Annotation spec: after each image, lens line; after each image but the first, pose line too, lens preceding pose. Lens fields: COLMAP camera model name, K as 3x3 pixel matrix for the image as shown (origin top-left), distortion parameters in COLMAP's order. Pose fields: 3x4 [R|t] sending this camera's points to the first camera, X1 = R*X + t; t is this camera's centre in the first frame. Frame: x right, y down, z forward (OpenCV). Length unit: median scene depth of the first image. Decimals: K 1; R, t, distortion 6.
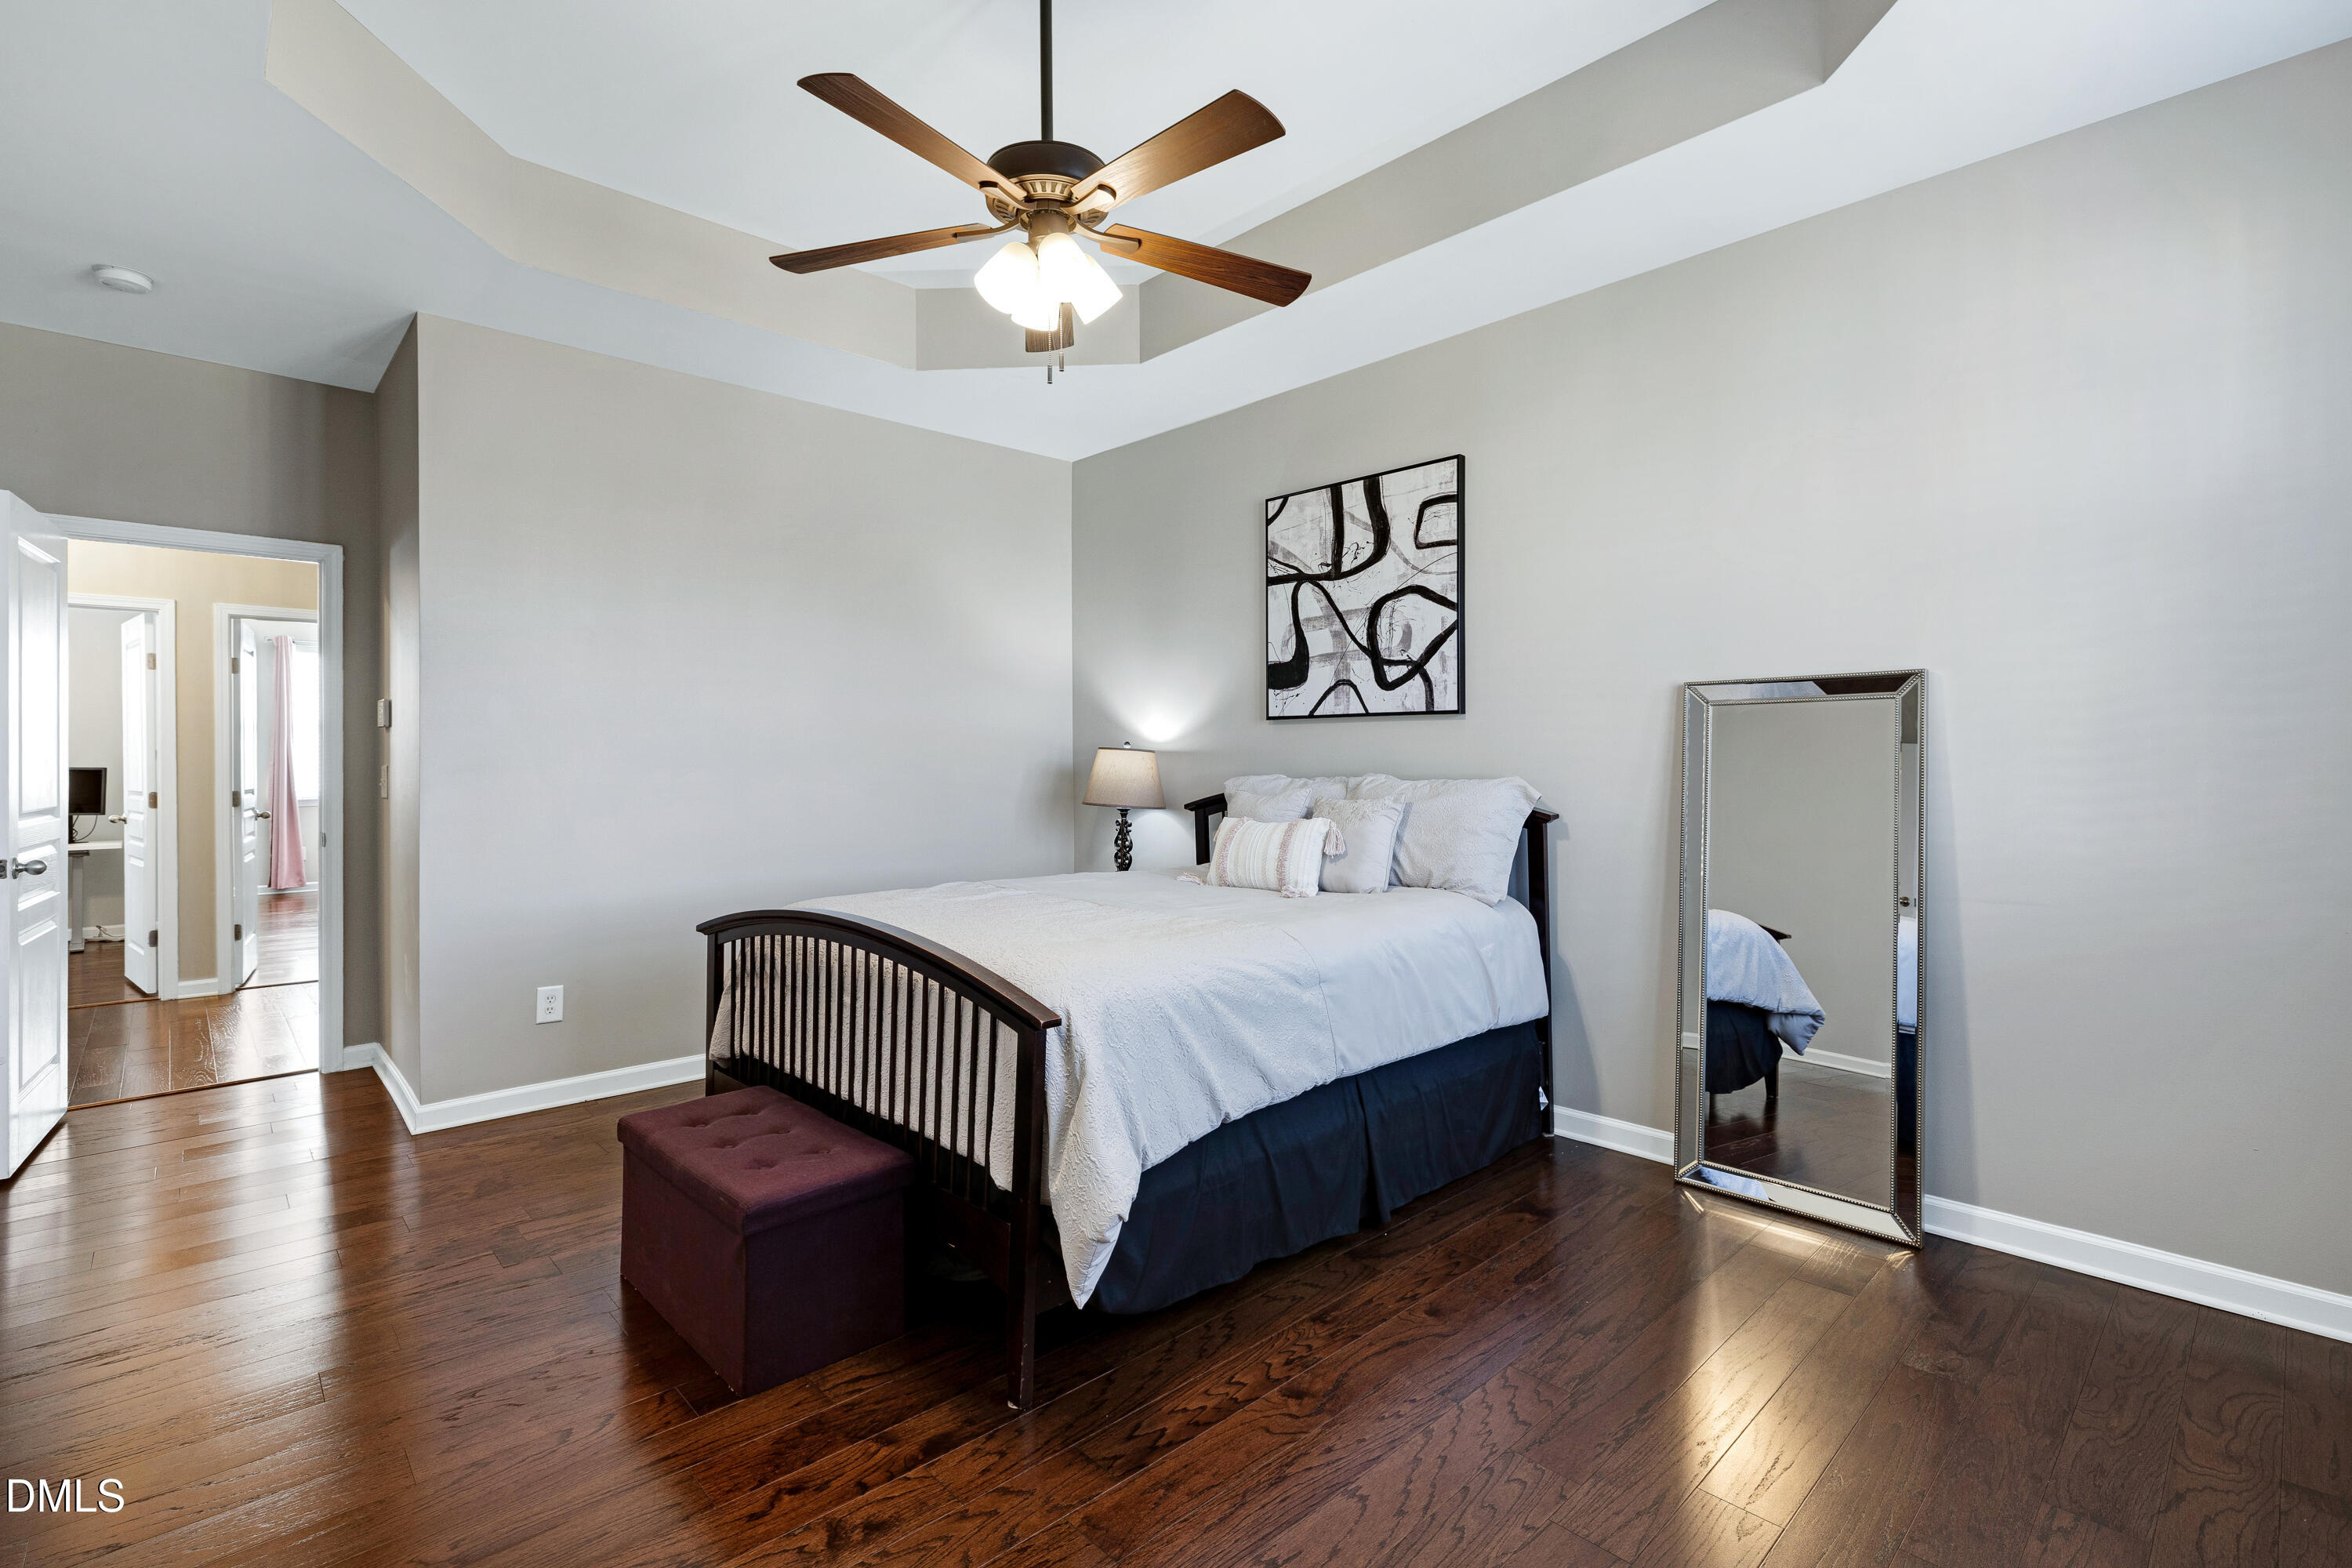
lens RADIAL K [[1068.1, 0, 1165.5], [0, 1068.1, 766.9], [0, 0, 1]] dist [-0.003584, 0.000319]
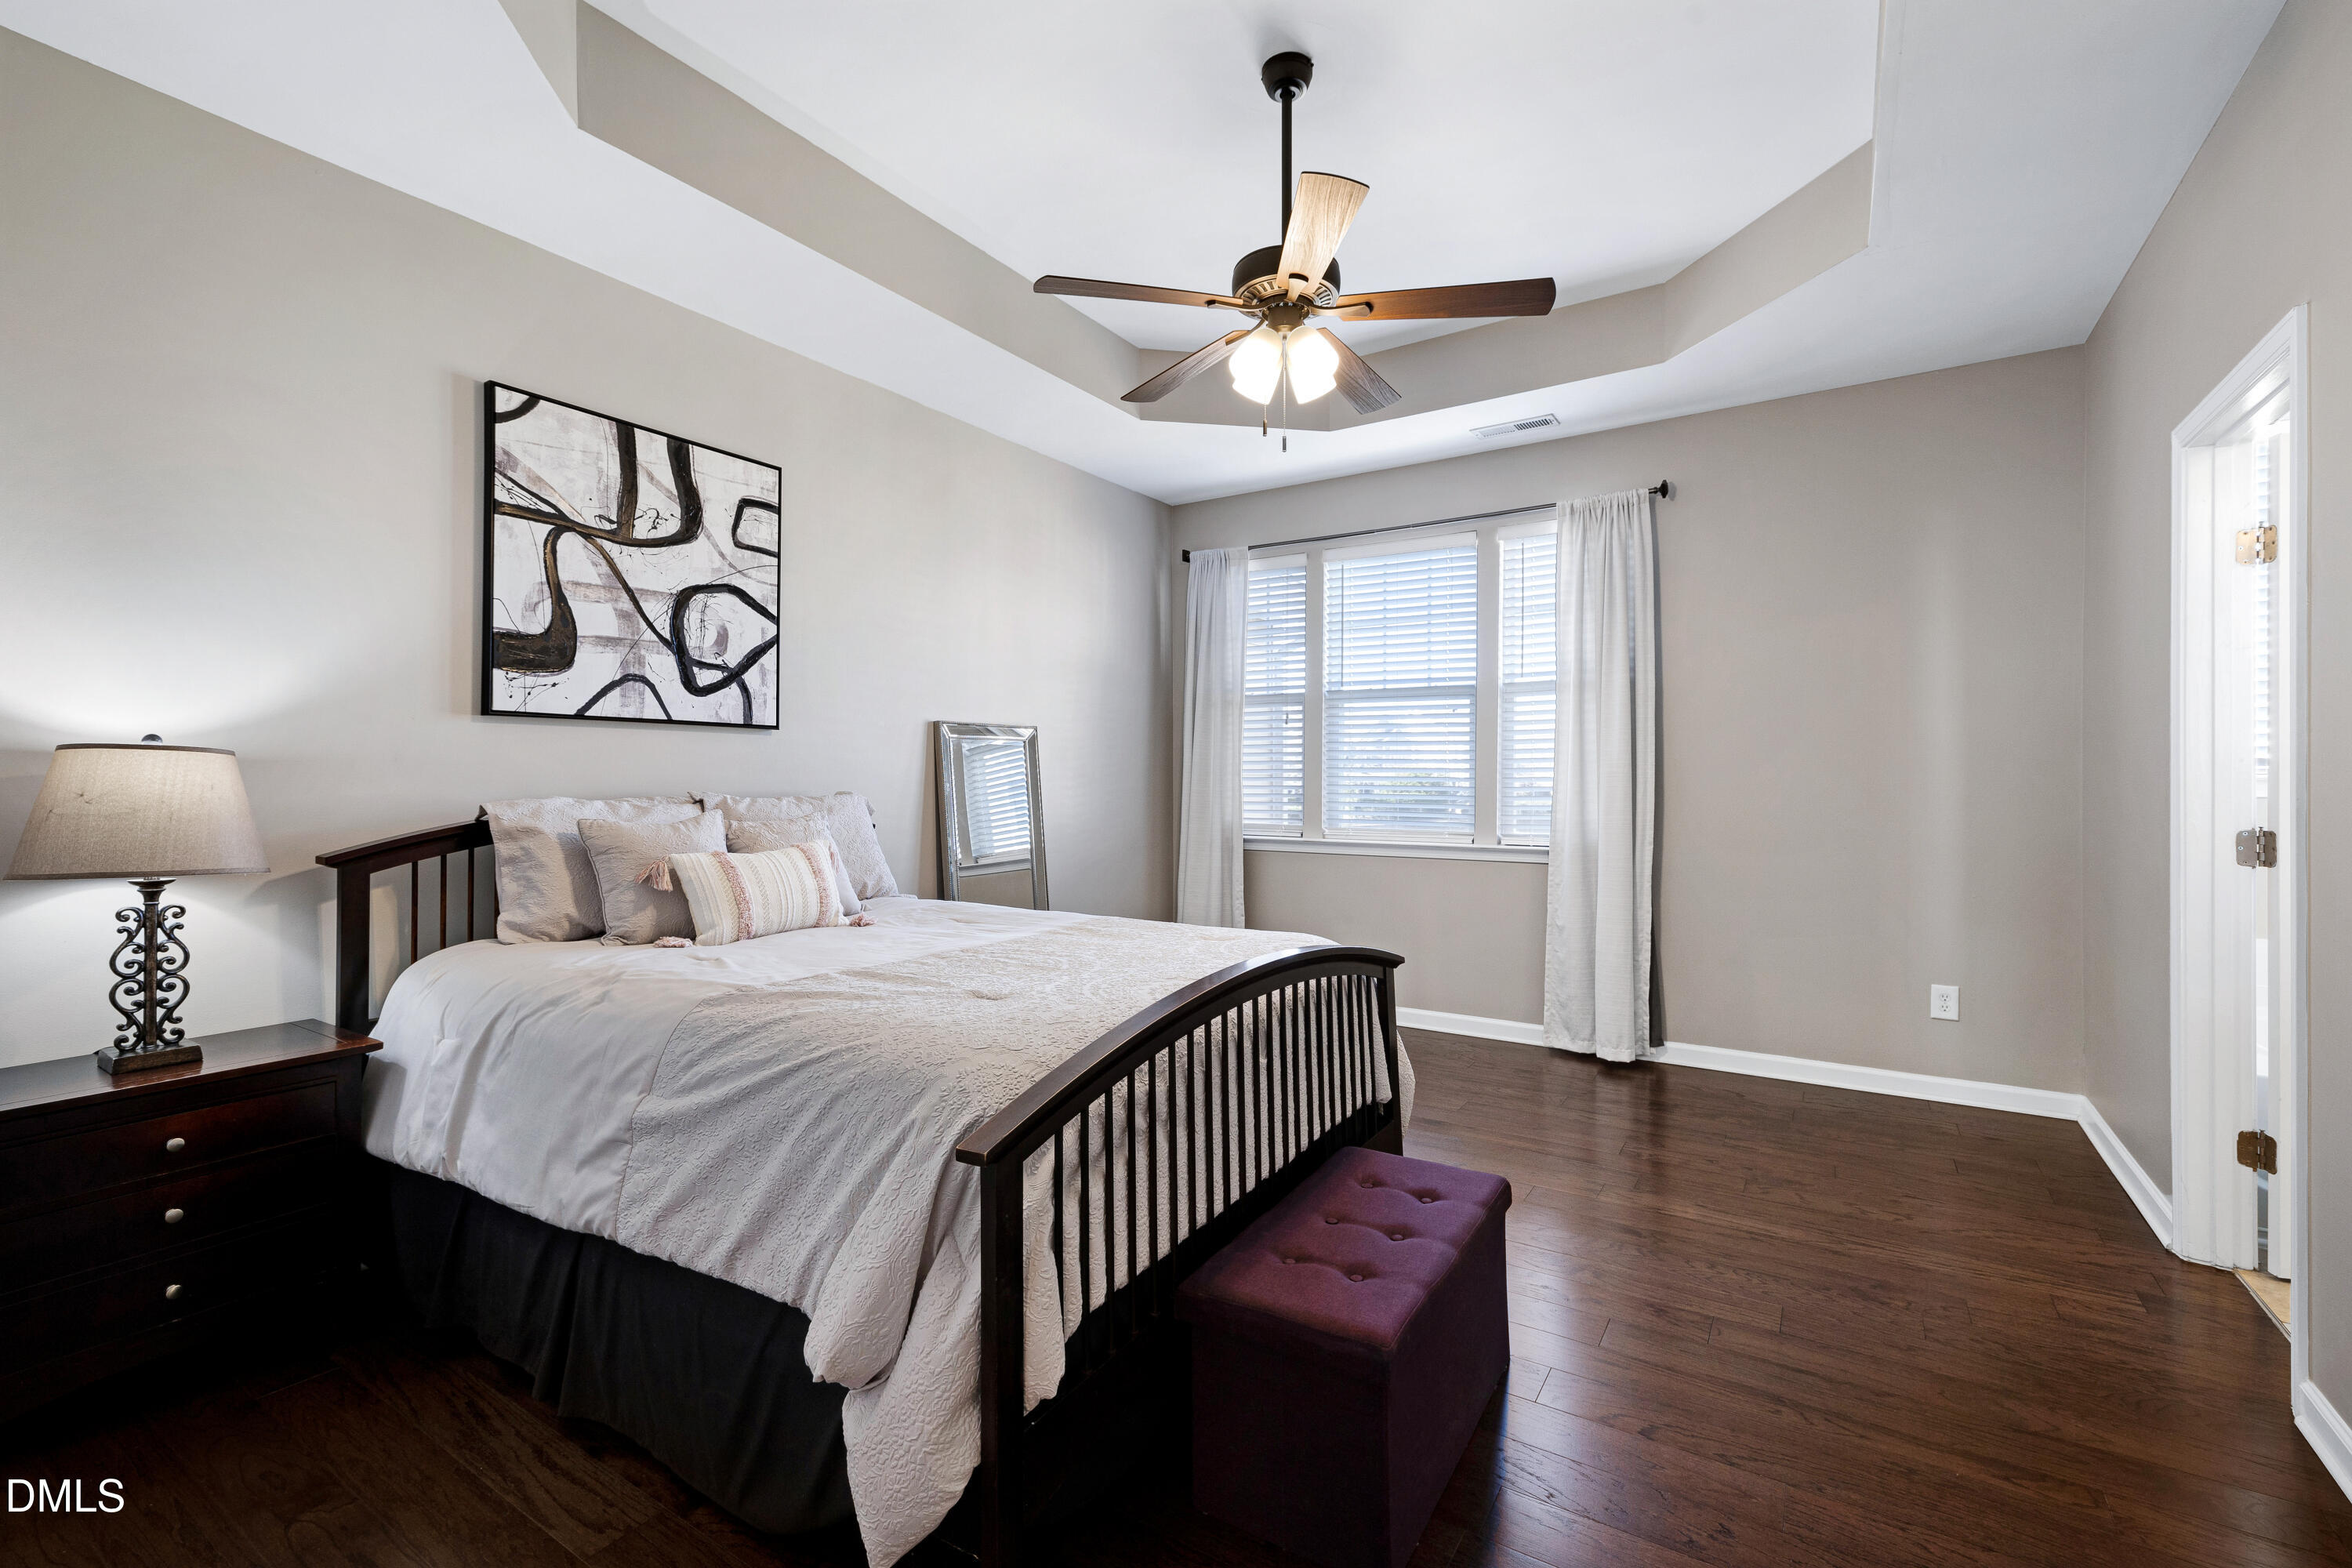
lens RADIAL K [[1012.5, 0, 1195.5], [0, 1012.5, 784.3], [0, 0, 1]] dist [0.003696, 0.000246]
pose [[-0.255332, 0.002294, 0.966851, -0.676089], [0.014548, 0.999893, 0.001470, 0.004475], [-0.966744, 0.014441, -0.255338, 0.806073]]
